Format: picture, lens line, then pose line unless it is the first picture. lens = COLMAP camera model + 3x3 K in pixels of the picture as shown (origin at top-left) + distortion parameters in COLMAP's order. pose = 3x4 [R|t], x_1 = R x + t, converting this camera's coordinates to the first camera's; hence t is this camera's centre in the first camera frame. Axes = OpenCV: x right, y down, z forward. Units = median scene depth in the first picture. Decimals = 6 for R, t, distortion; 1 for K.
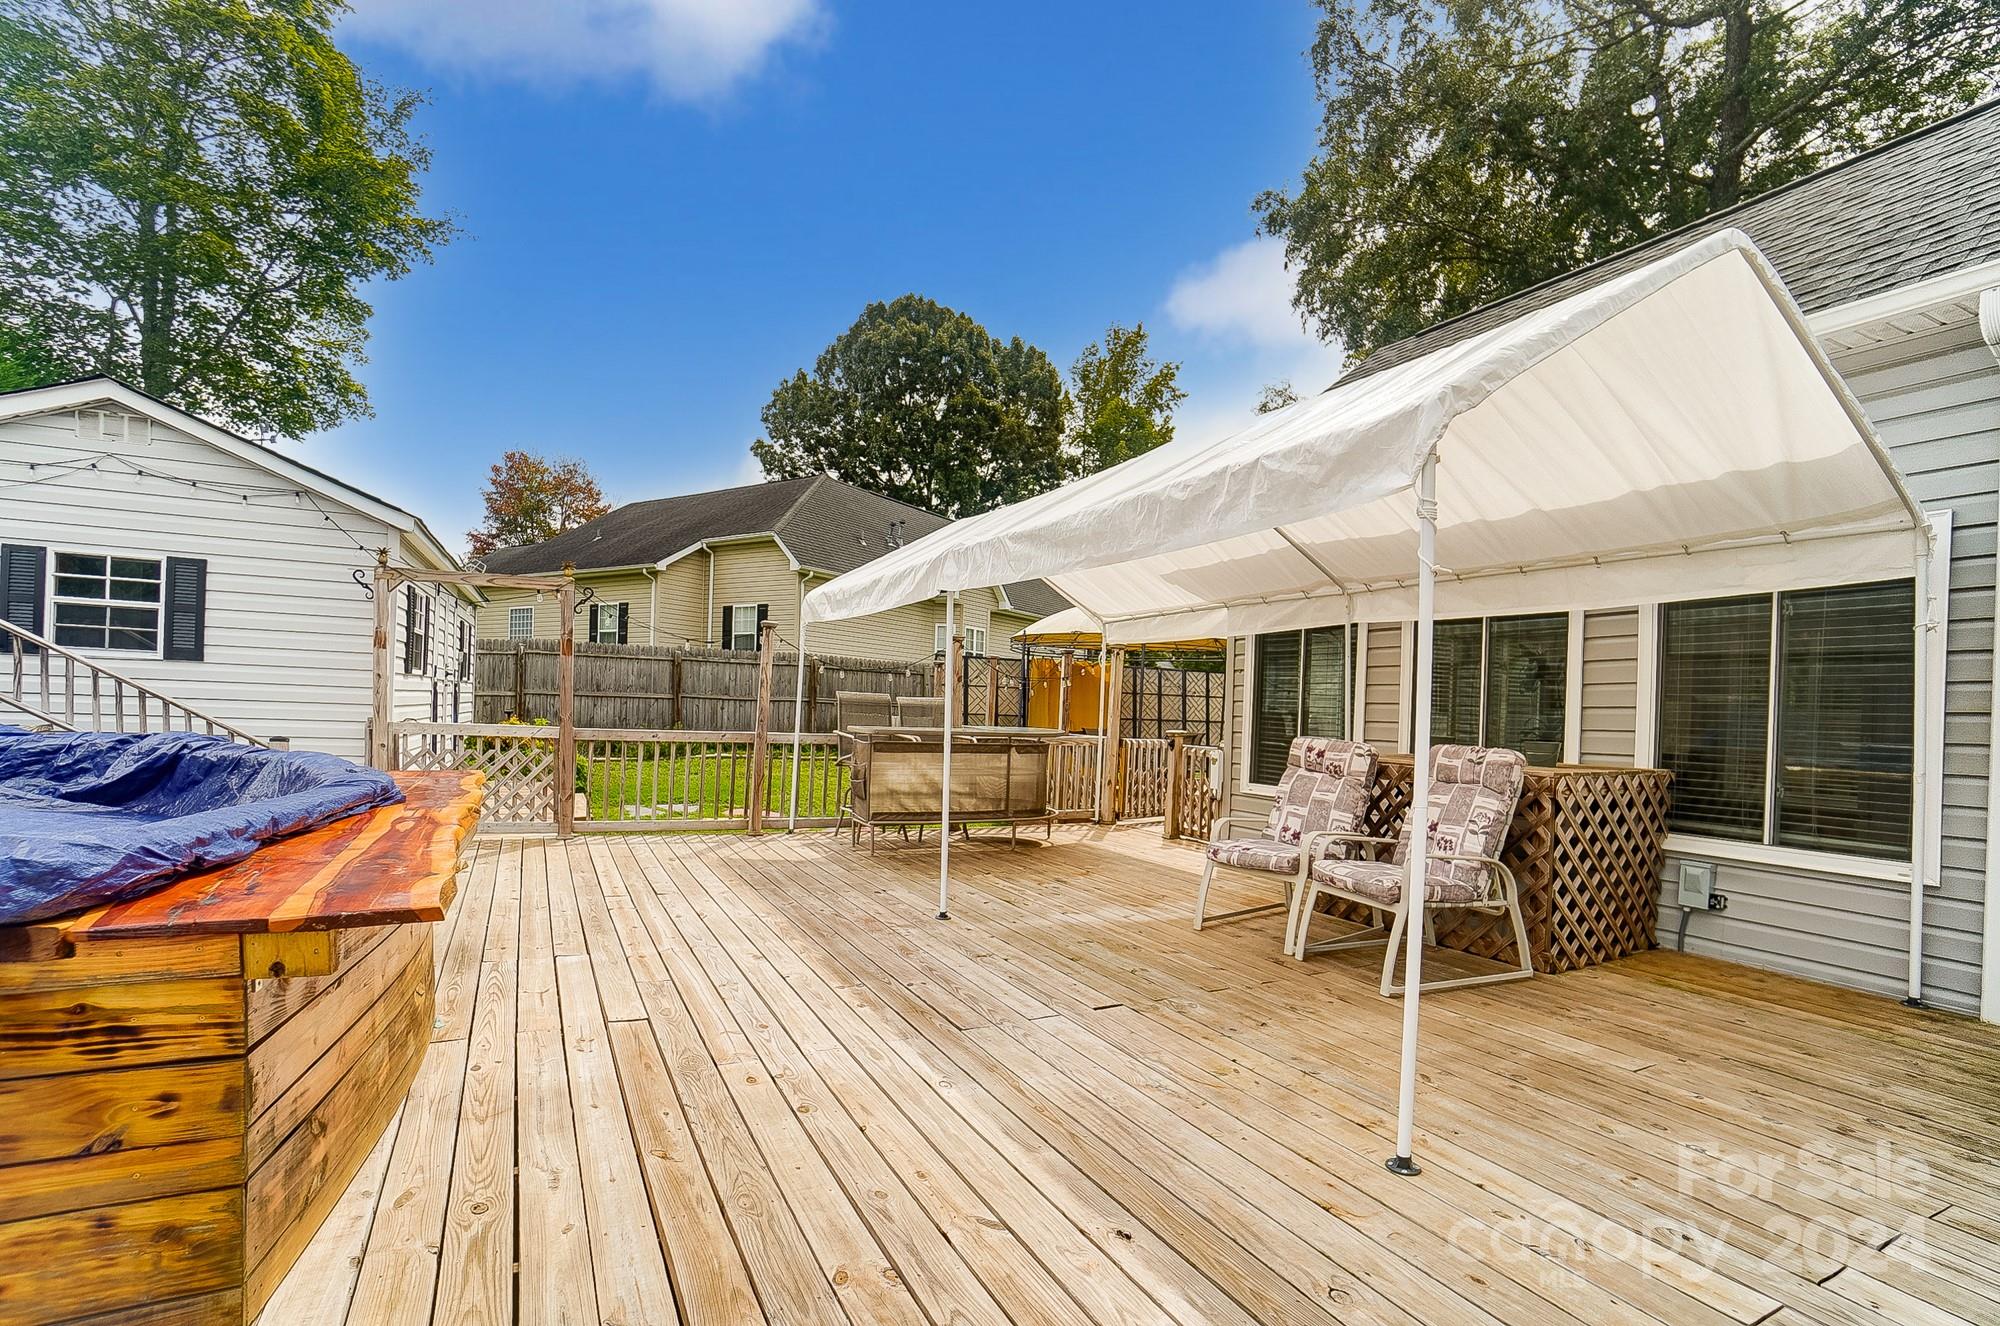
lens RADIAL K [[957.2, 0, 988.0], [0, 957.2, 728.2], [0, 0, 1]] dist [-0.068028, 0.034104]
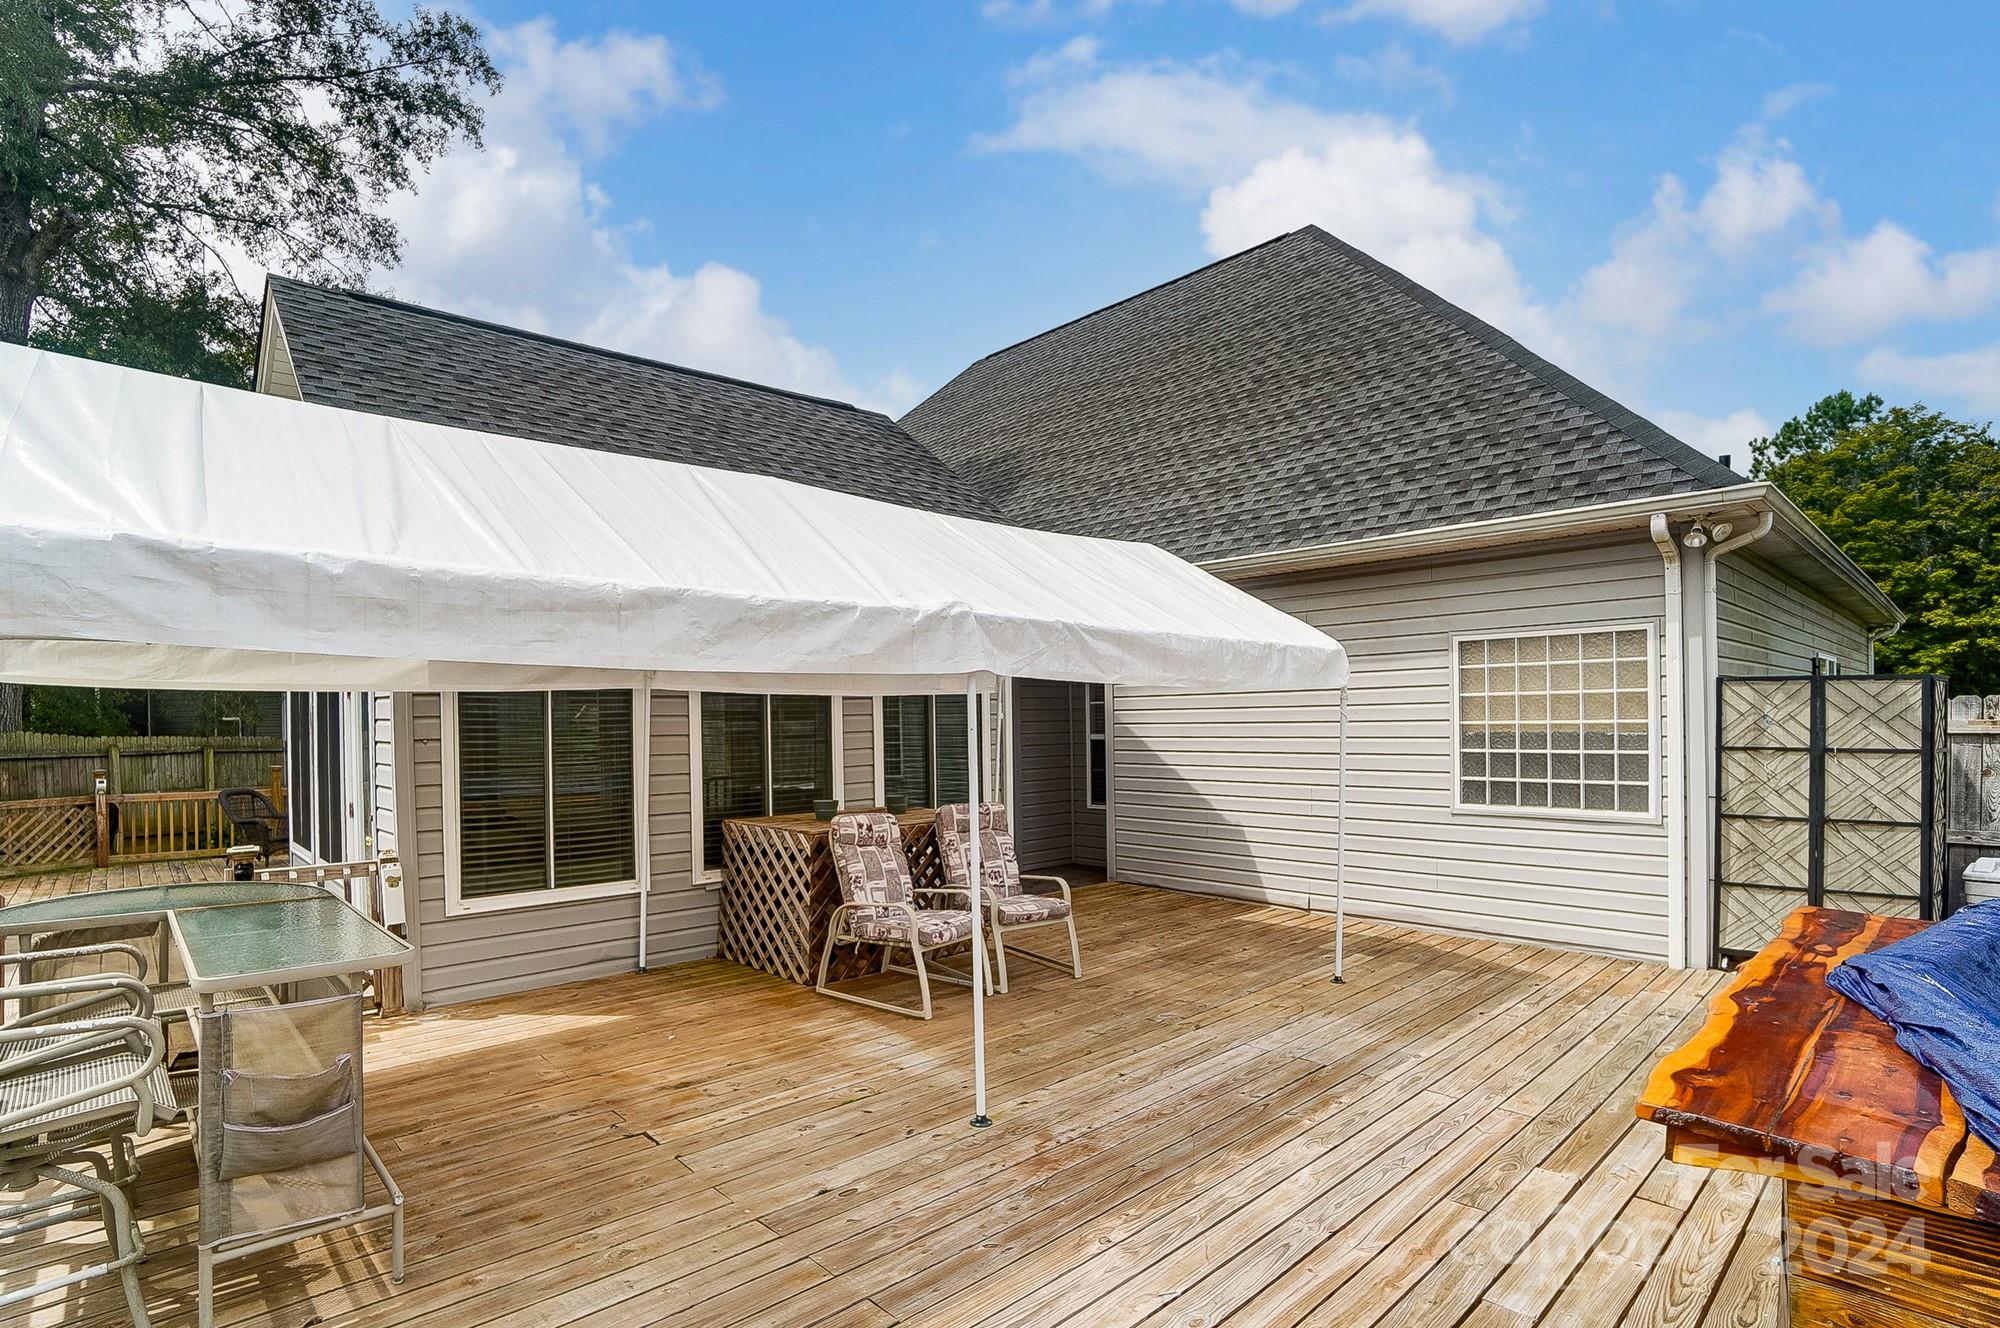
lens RADIAL K [[957.2, 0, 988.0], [0, 957.2, 729.2], [0, 0, 1]] dist [-0.068028, 0.034104]
pose [[-0.295141, -0.034574, 0.954828, -0.830033], [0.021145, 0.998864, 0.042705, -0.148550], [-0.955220, 0.032794, -0.294075, 1.371967]]
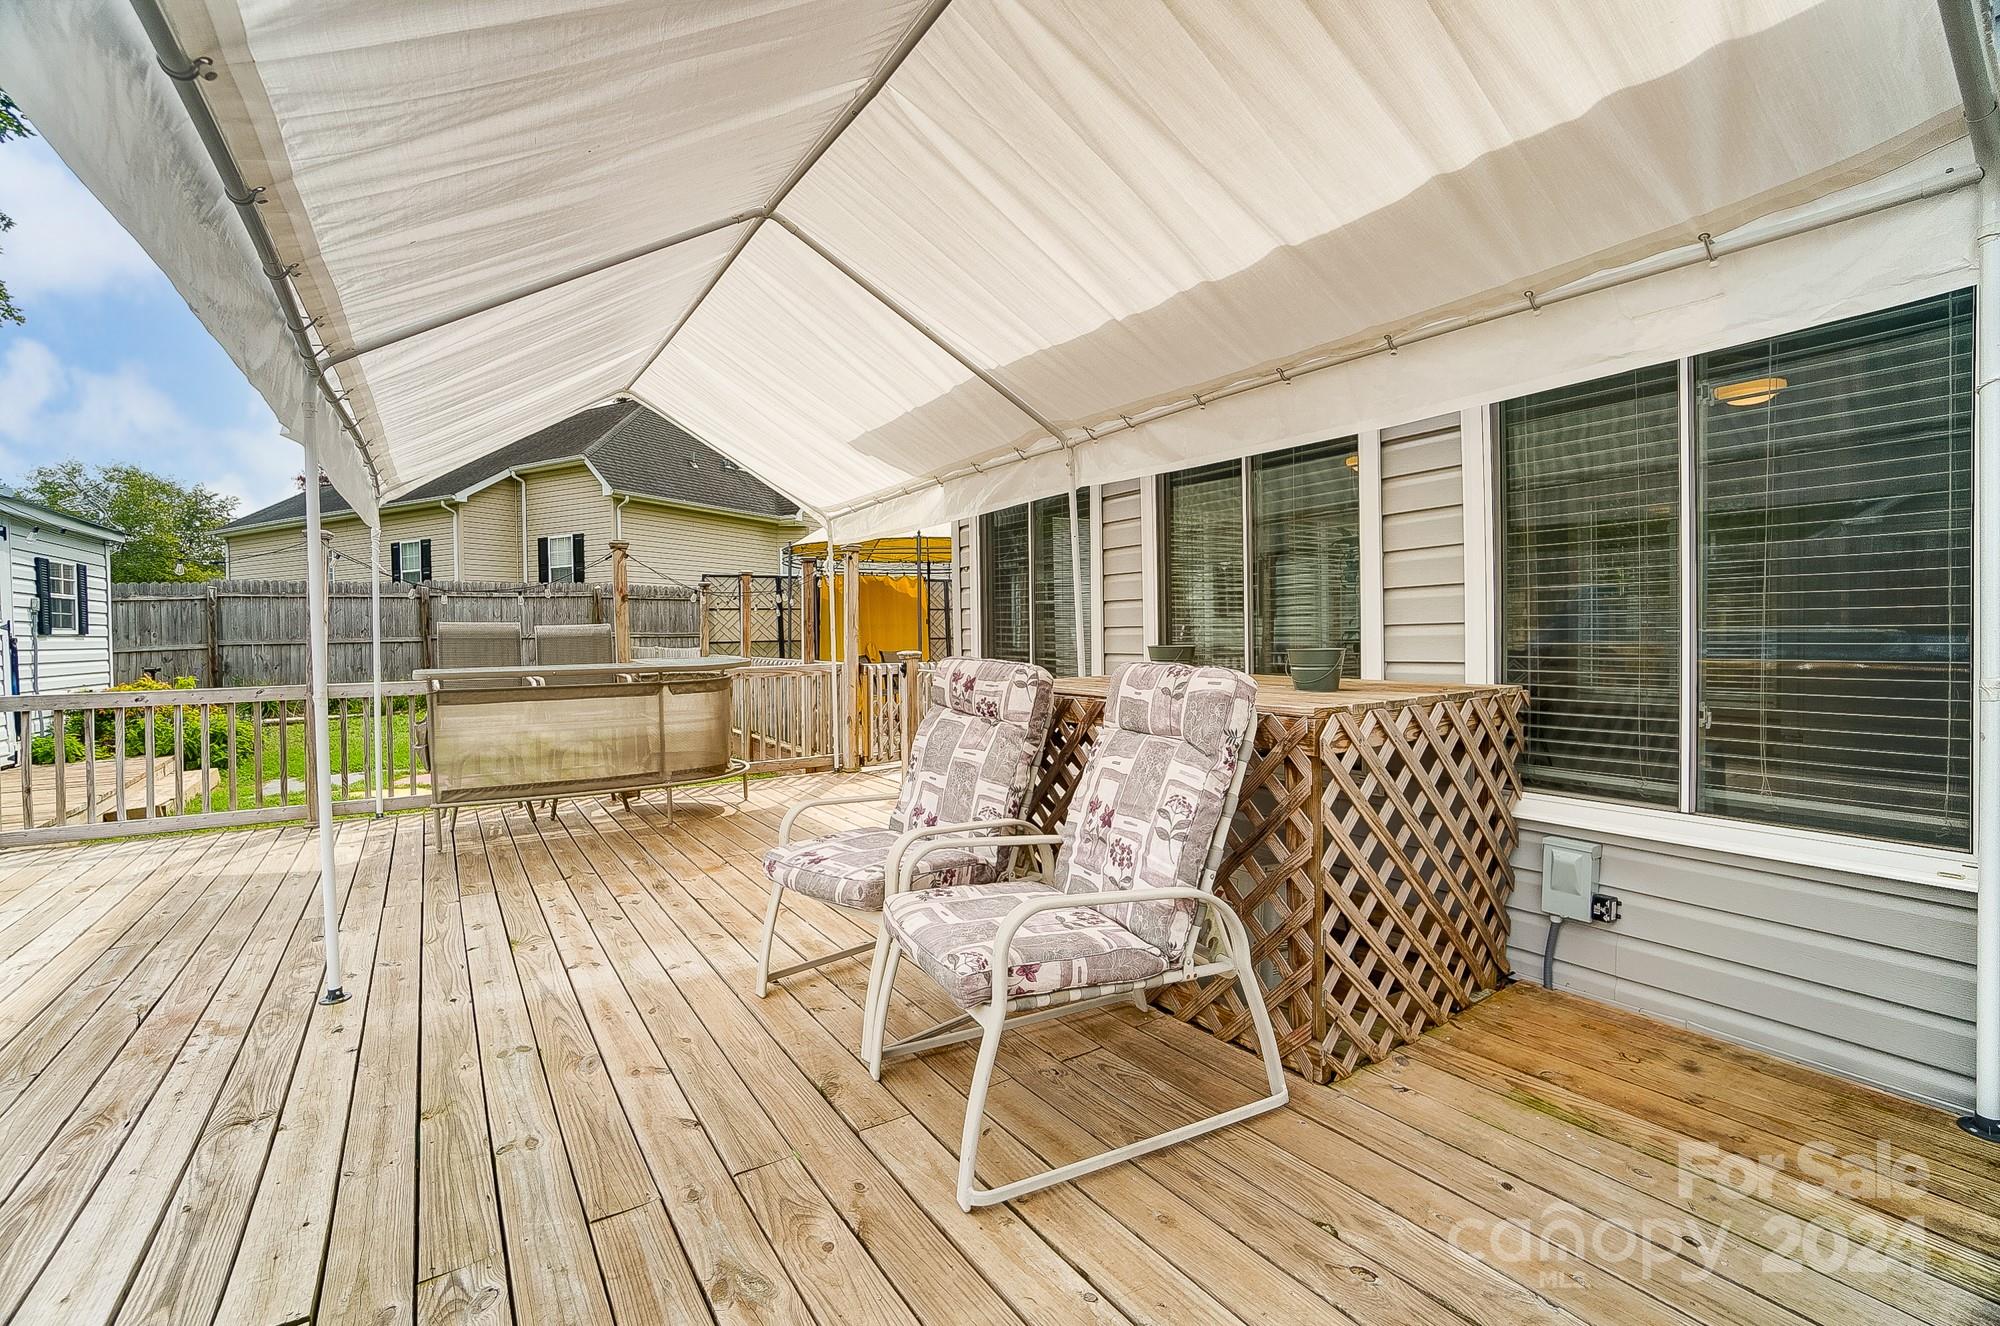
lens RADIAL K [[893.1, 0, 992.3], [0, 893.1, 667.6], [0, 0, 1]] dist [-0.067145, 0.026572]
pose [[0.993747, -0.052286, 0.098660, 0.357664], [0.050255, 0.998472, 0.022967, 0.004655], [-0.099710, -0.017865, 0.994856, 0.500481]]
